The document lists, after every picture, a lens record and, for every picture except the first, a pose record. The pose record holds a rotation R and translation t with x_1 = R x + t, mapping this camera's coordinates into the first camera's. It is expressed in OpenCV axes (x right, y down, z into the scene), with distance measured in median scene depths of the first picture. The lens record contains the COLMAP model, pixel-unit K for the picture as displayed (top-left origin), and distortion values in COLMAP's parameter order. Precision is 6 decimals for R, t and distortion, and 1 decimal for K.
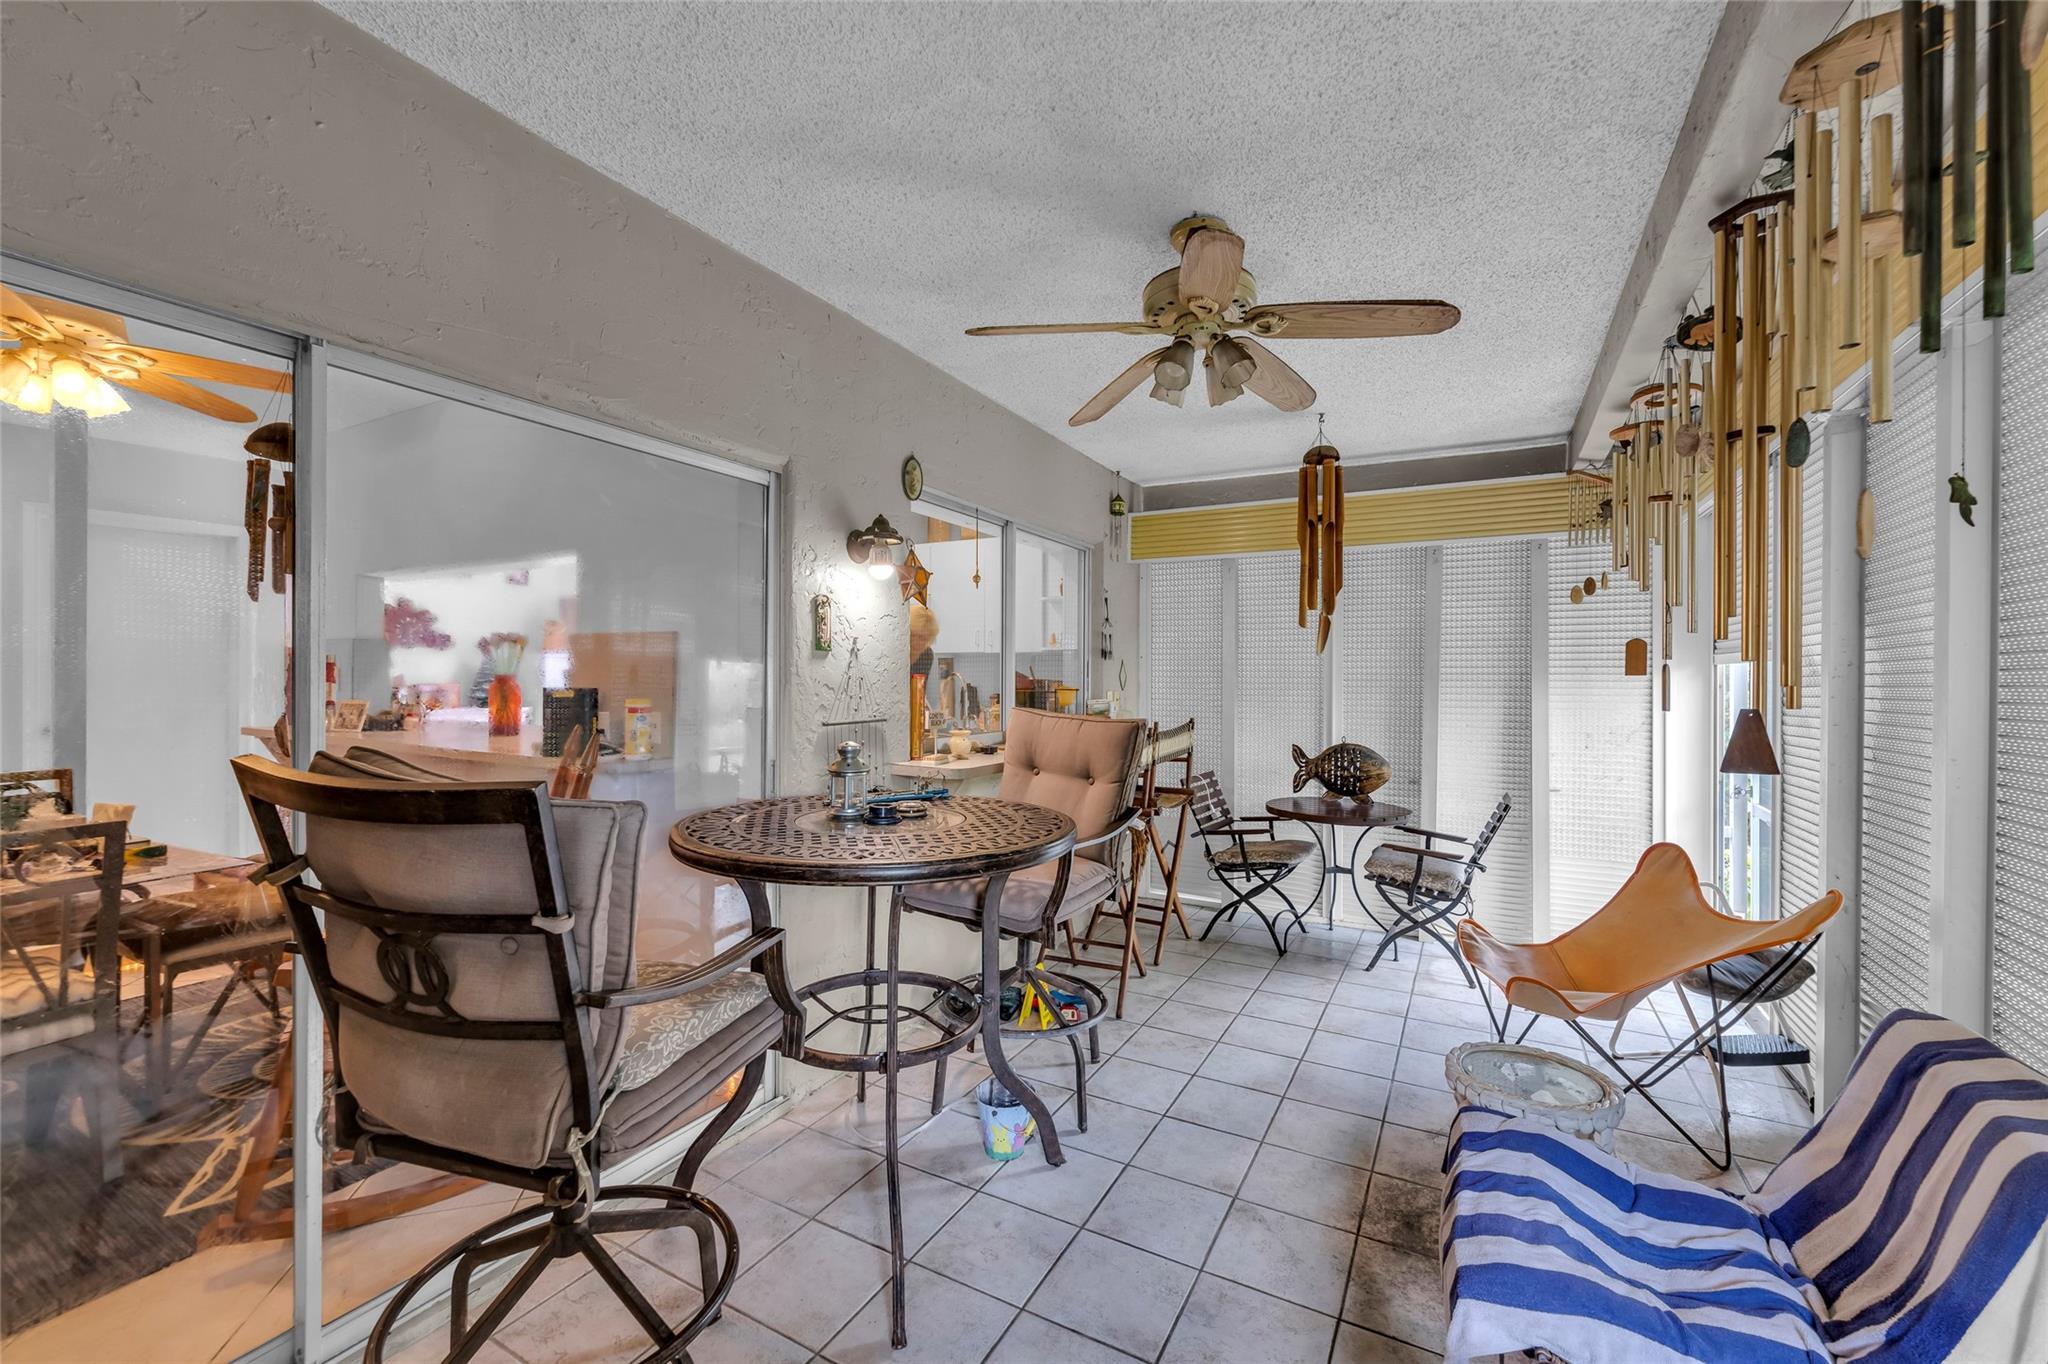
lens RADIAL K [[825.3, 0, 1024.0], [0, 825.3, 682.0], [0, 0, 1]] dist [-0.000524, -0.000129]
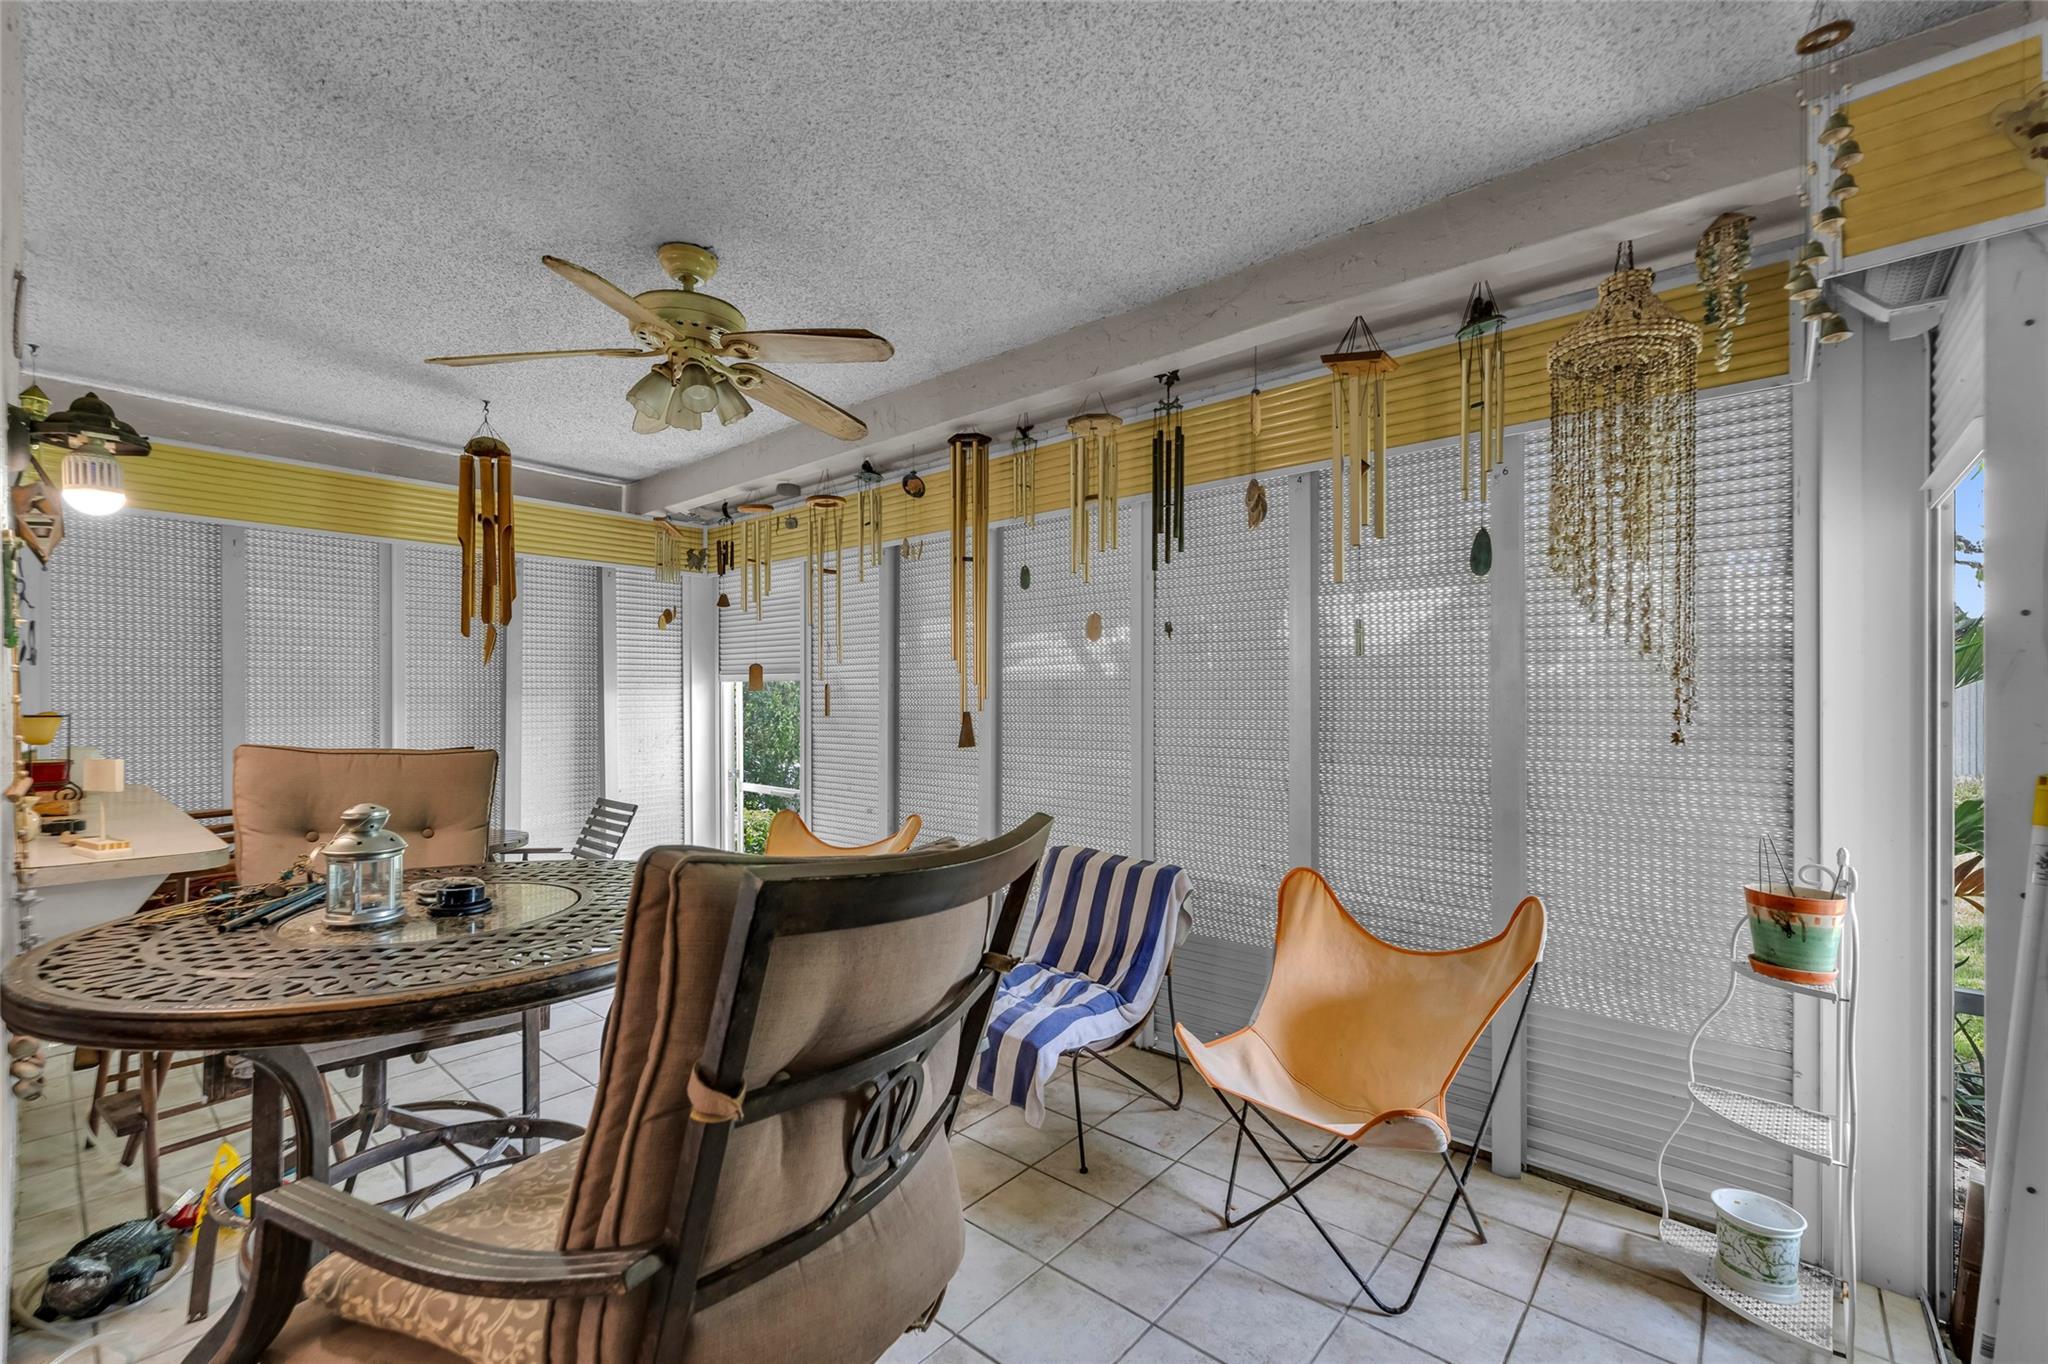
lens RADIAL K [[864.7, 0, 1020.5], [0, 864.7, 703.1], [0, 0, 1]] dist [0.000620, -0.000010]
pose [[0.221854, -0.009869, 0.975030, -0.450597], [0.000419, 0.999950, 0.010026, -0.003587], [-0.975080, -0.001816, 0.221847, 0.221239]]
